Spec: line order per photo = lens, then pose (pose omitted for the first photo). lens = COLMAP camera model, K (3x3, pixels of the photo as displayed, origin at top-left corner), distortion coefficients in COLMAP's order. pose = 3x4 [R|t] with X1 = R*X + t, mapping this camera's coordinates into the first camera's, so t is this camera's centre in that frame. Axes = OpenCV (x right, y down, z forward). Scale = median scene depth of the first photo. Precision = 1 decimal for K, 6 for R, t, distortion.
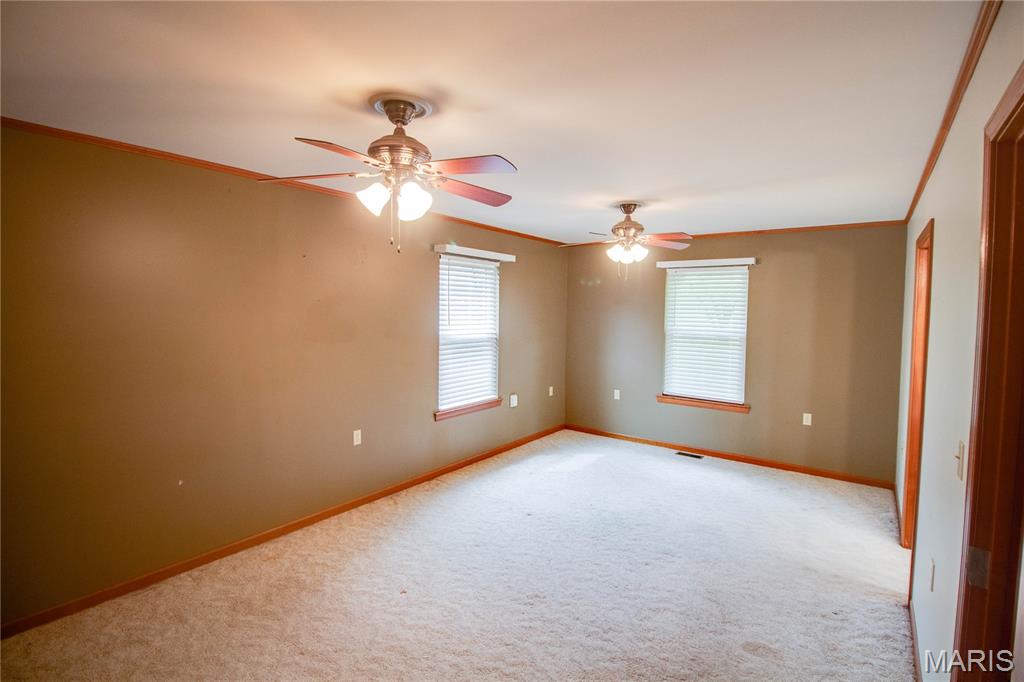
lens RADIAL K [[489.5, 0, 522.4], [0, 489.5, 331.0], [0, 0, 1]] dist [-0.004200, -0.010276]
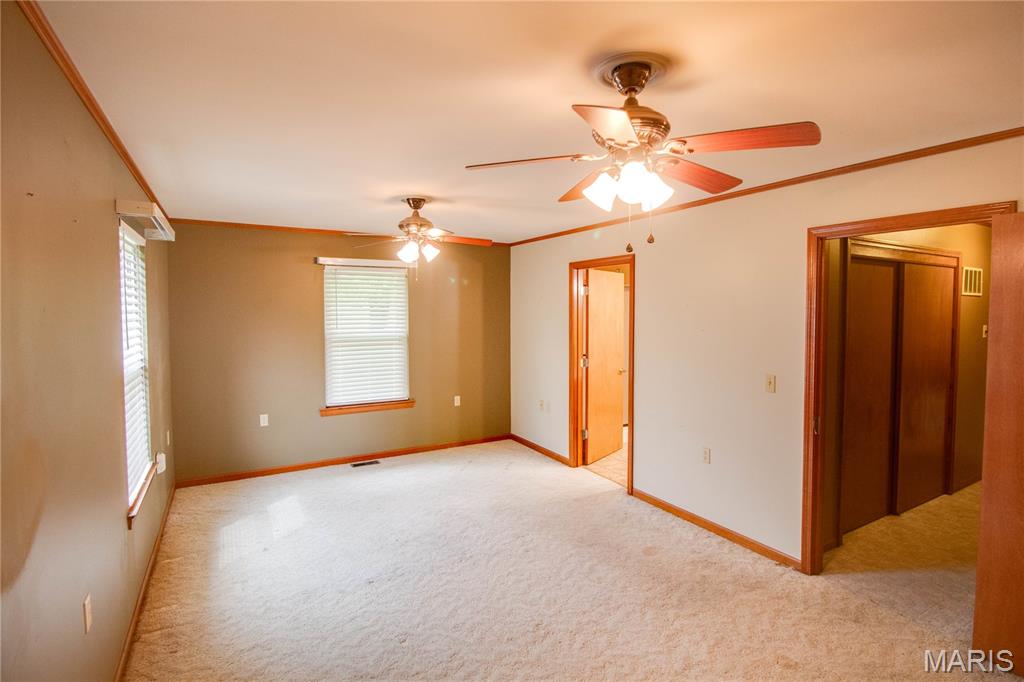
lens RADIAL K [[489.5, 0, 547.4], [0, 489.5, 334.5], [0, 0, 1]] dist [-0.004200, -0.010276]
pose [[0.397702, -0.068236, 0.914974, -0.425705], [0.054040, 0.997242, 0.050883, -0.030656], [-0.915922, 0.029209, 0.400293, 0.325805]]
